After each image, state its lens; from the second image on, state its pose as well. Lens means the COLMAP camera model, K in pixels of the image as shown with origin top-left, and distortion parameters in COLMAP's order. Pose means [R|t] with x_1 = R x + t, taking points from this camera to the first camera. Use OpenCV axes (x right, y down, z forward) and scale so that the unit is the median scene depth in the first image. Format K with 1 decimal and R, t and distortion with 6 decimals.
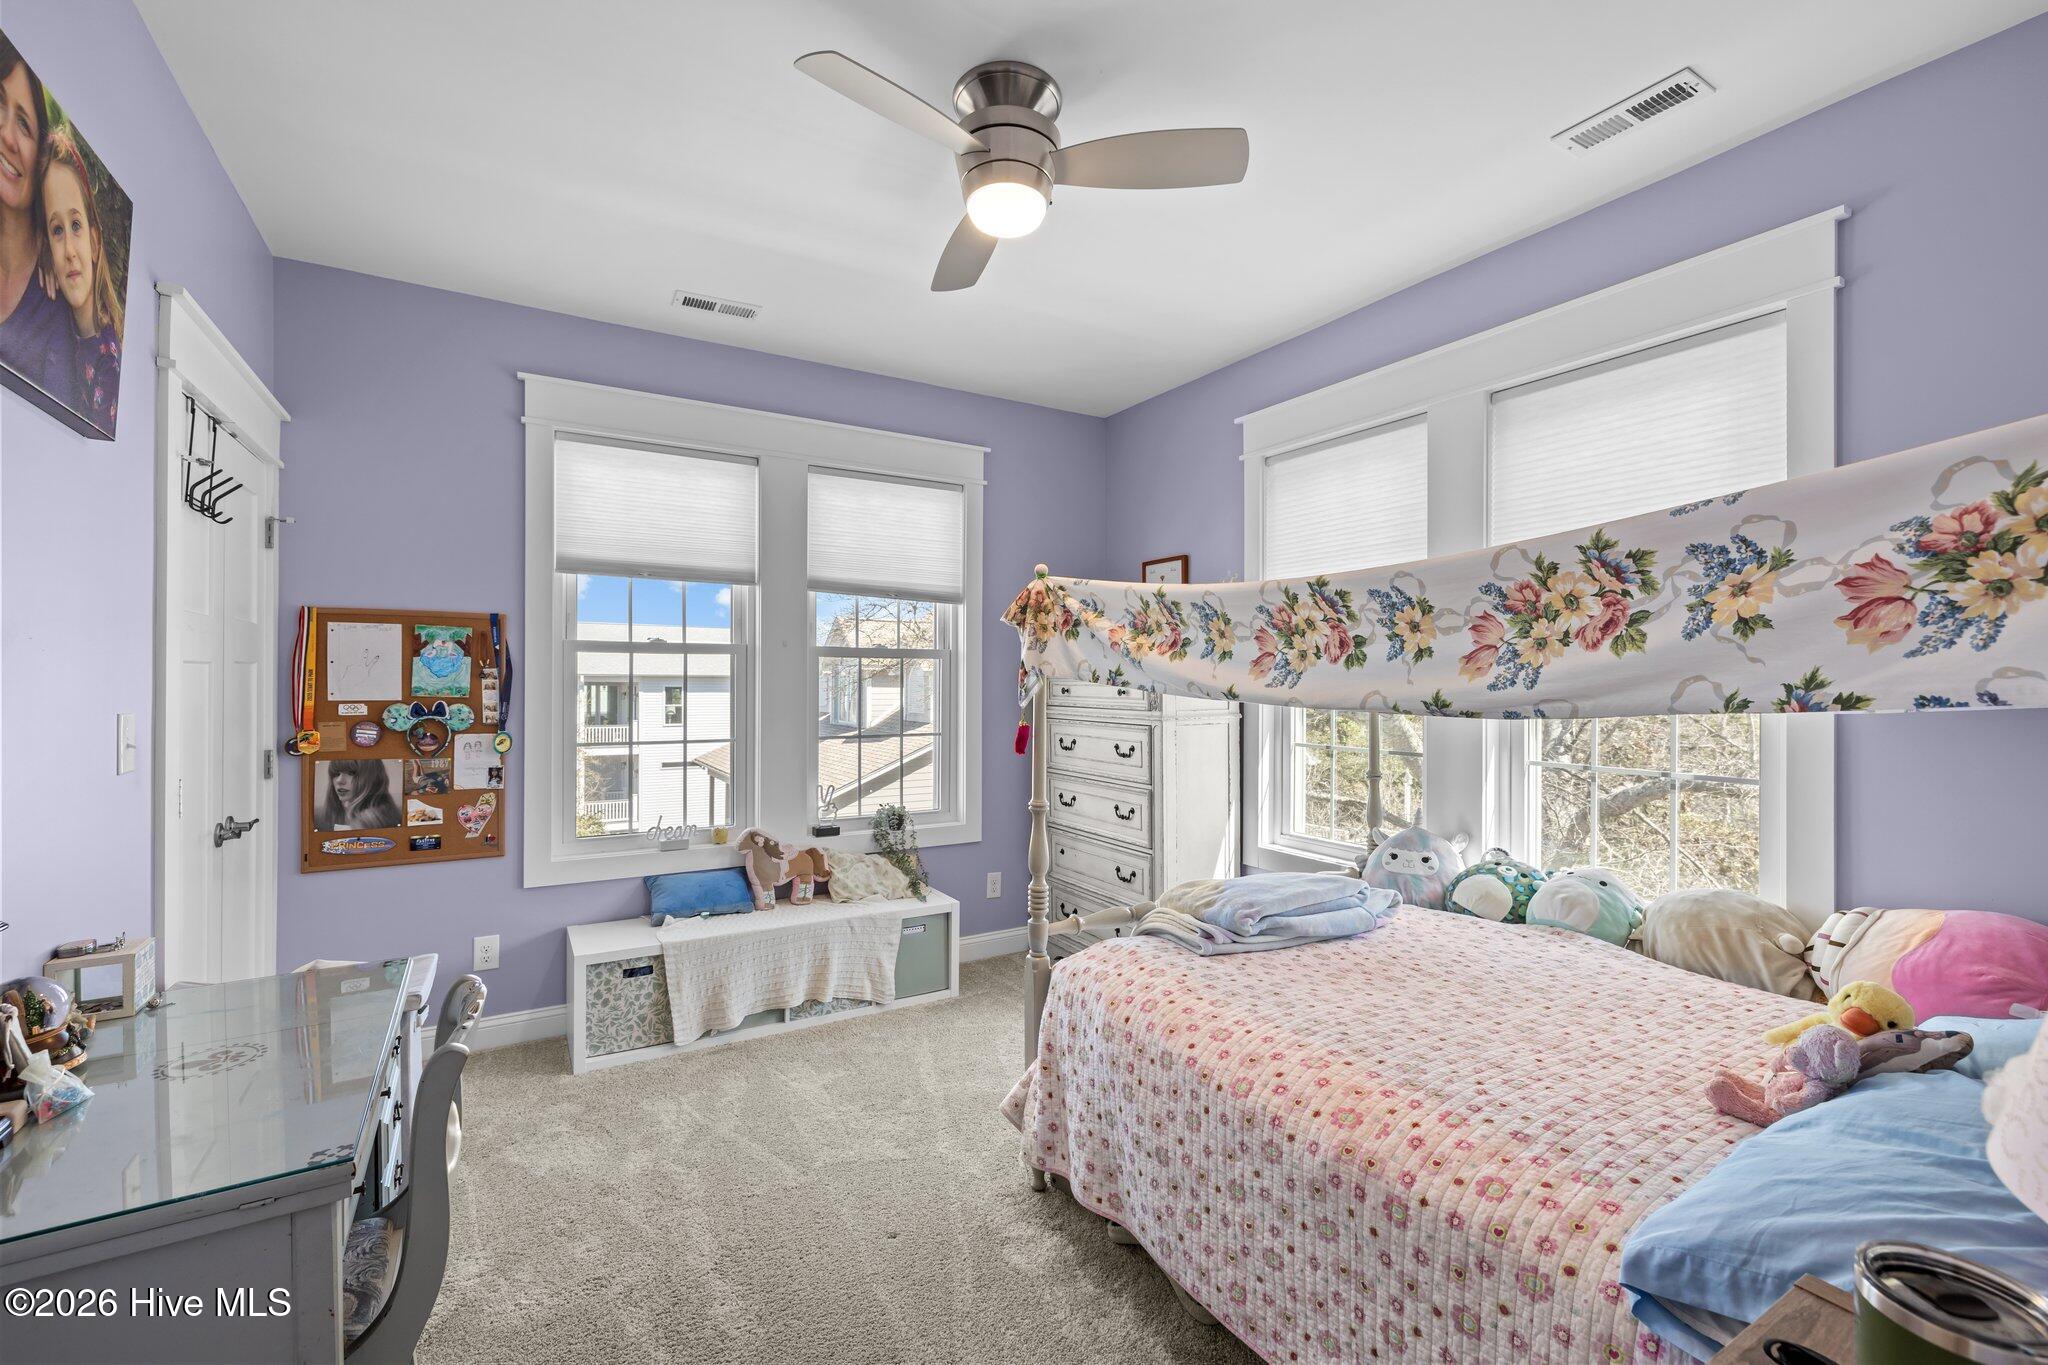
lens RADIAL K [[864.1, 0, 1015.0], [0, 864.1, 679.9], [0, 0, 1]] dist [-0.000192, -0.000211]
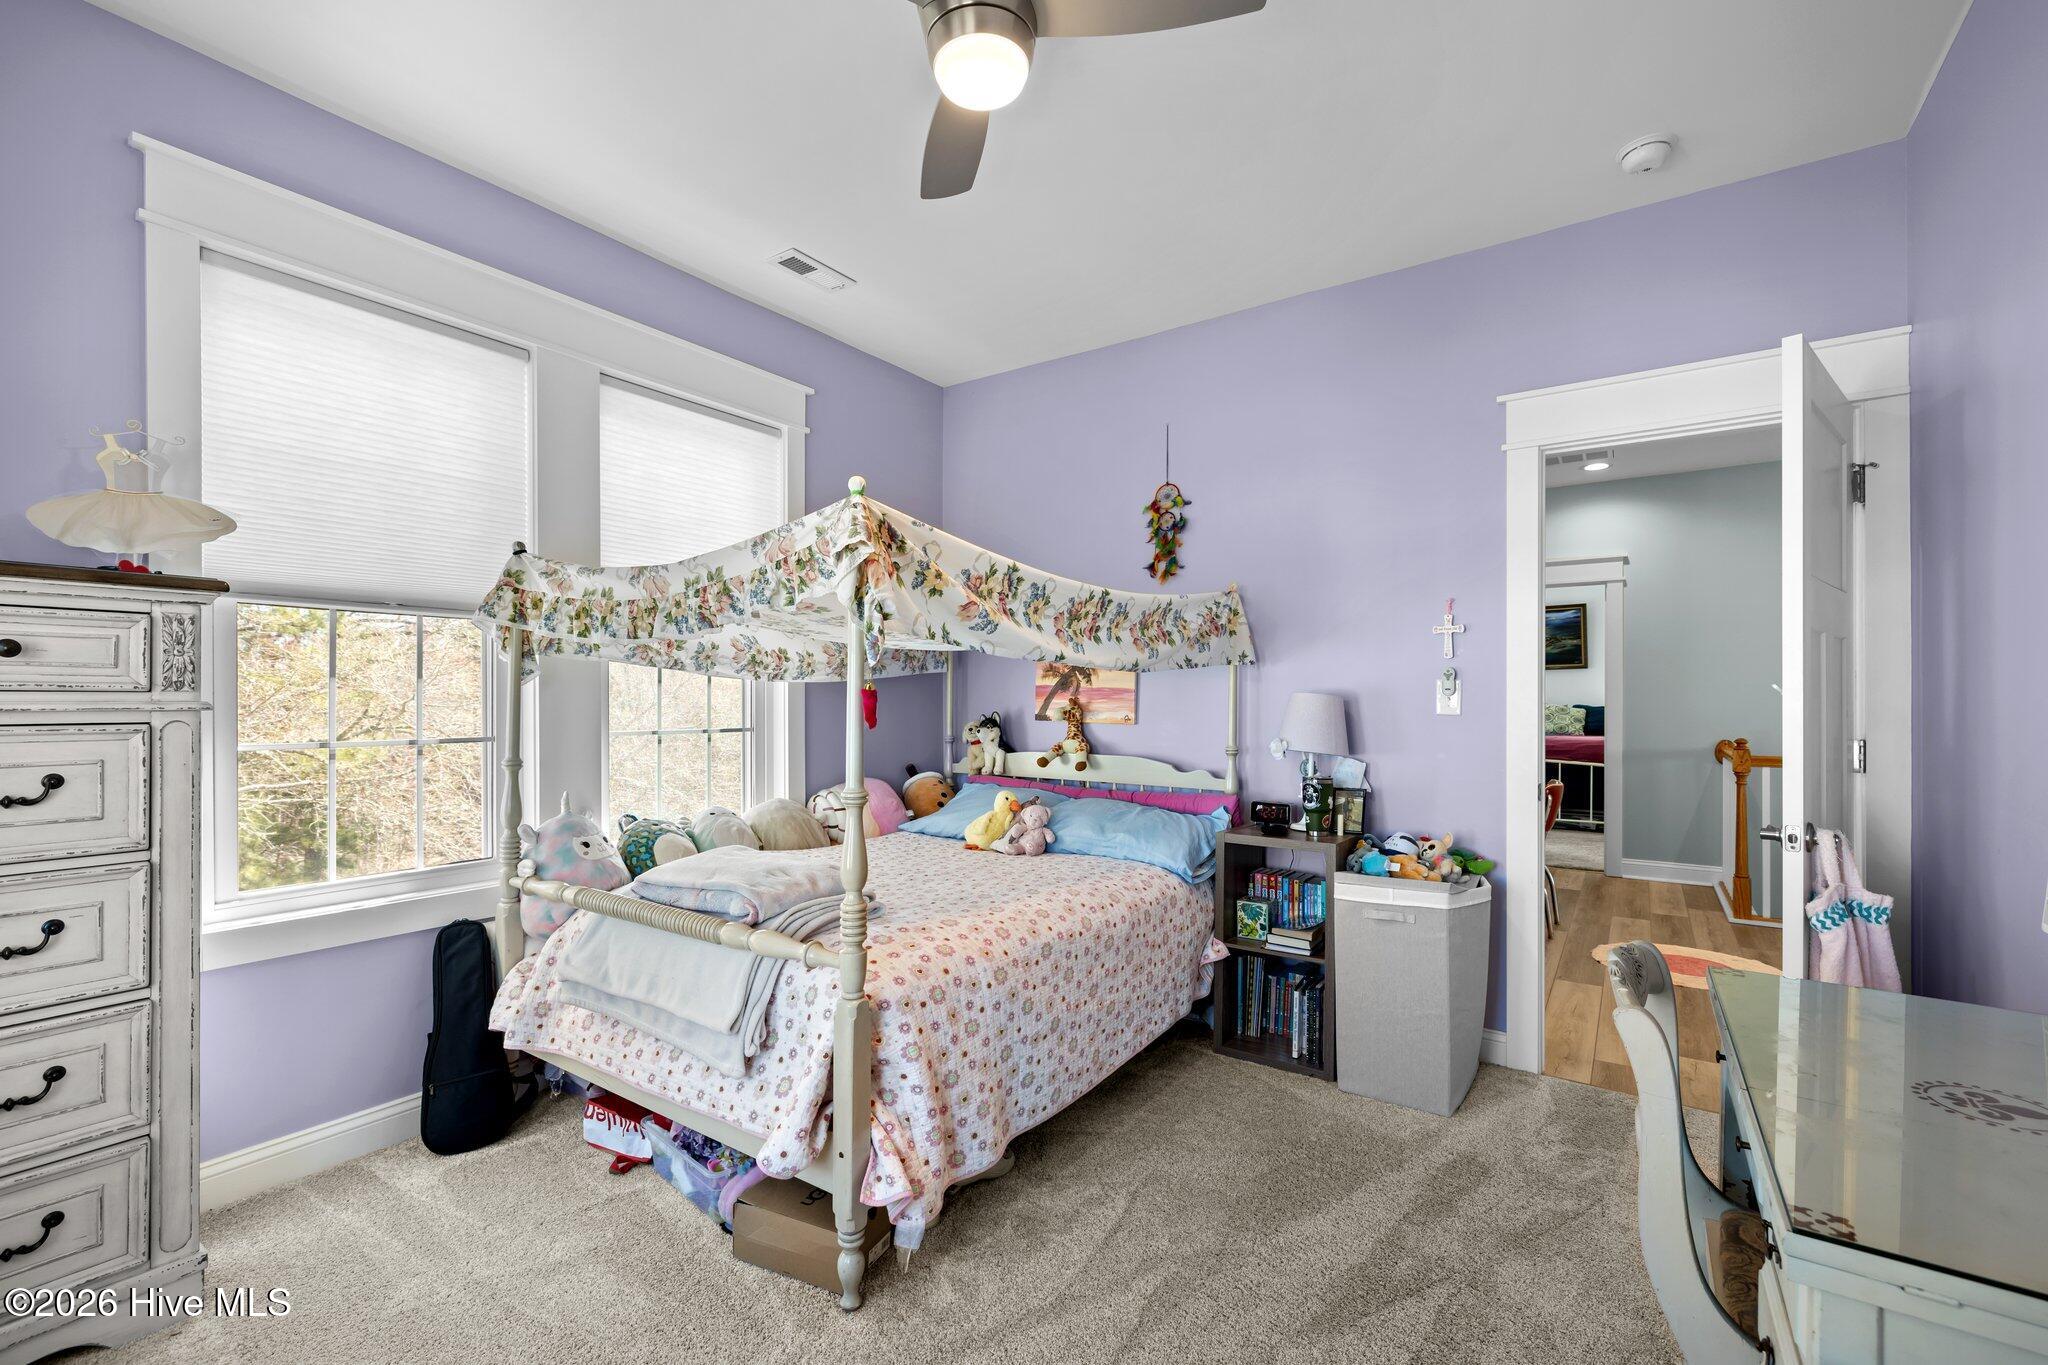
lens RADIAL K [[889.9, 0, 1018.8], [0, 889.9, 698.5], [0, 0, 1]] dist [-0.000144, -0.000172]
pose [[-0.415542, -0.003654, 0.909567, -0.966126], [-0.003158, 0.999992, 0.002574, 0.075598], [-0.909569, -0.001803, -0.415550, 1.566262]]
